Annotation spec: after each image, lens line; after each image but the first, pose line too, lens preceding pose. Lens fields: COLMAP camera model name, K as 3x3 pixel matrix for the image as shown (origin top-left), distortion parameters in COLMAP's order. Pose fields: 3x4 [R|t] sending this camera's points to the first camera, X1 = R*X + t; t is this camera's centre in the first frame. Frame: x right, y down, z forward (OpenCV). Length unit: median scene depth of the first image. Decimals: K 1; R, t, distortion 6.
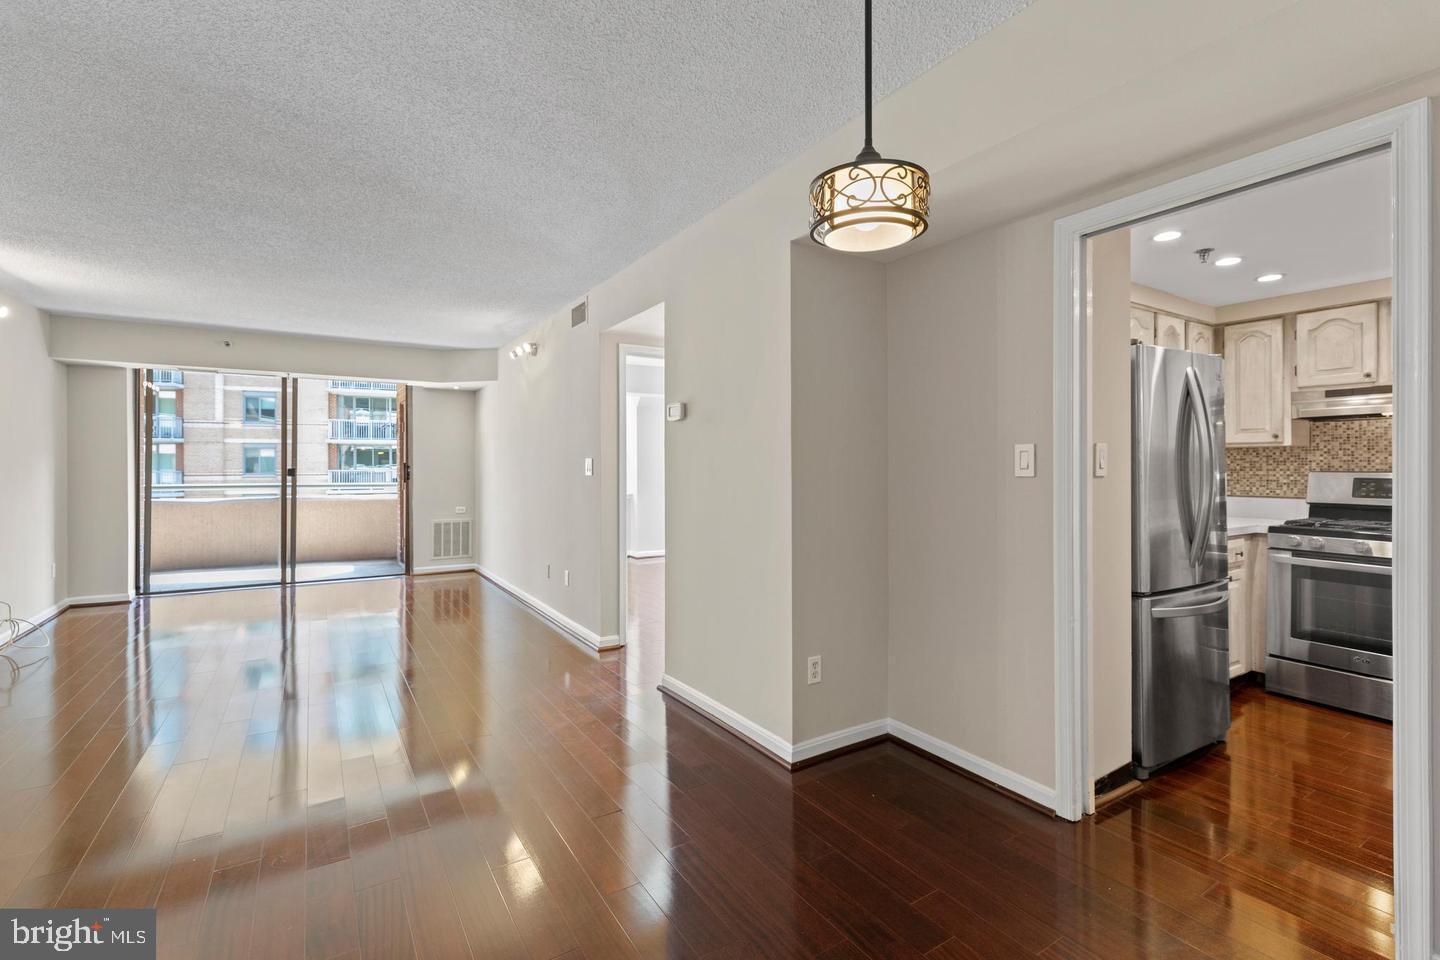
lens RADIAL K [[649.7, 0, 718.1], [0, 649.7, 464.0], [0, 0, 1]] dist [-0.000300, -0.000477]
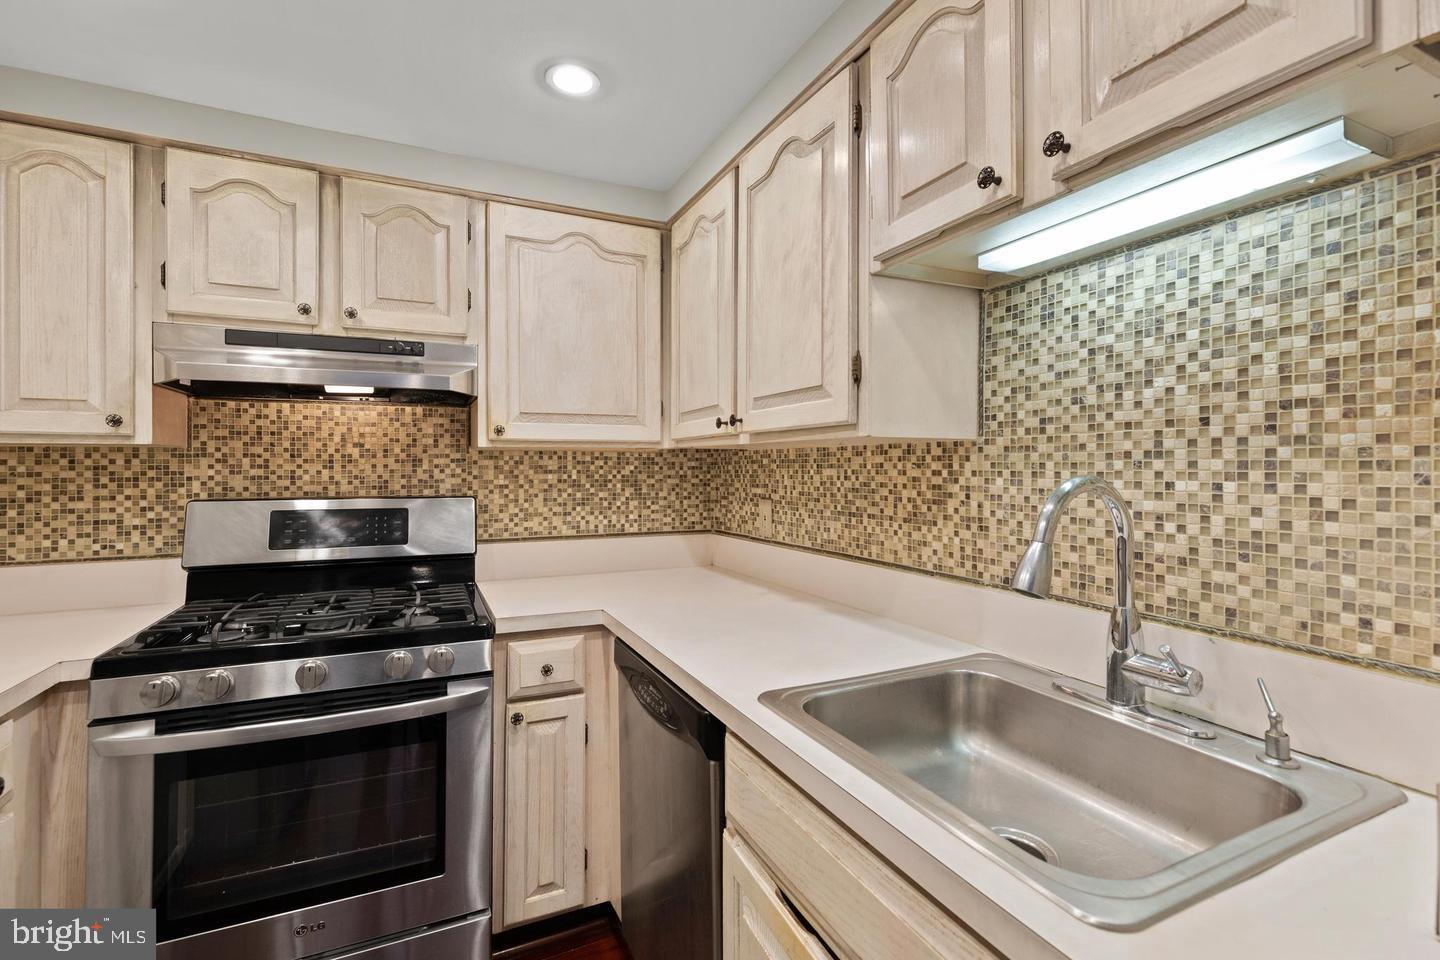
lens RADIAL K [[649.7, 0, 718.1], [0, 649.7, 464.0], [0, 0, 1]] dist [-0.000300, -0.000477]
pose [[0.118172, 0.007483, 0.992965, 0.492385], [0.000678, 0.999971, -0.007616, -0.011538], [-0.992993, 0.001573, 0.118164, 0.567986]]
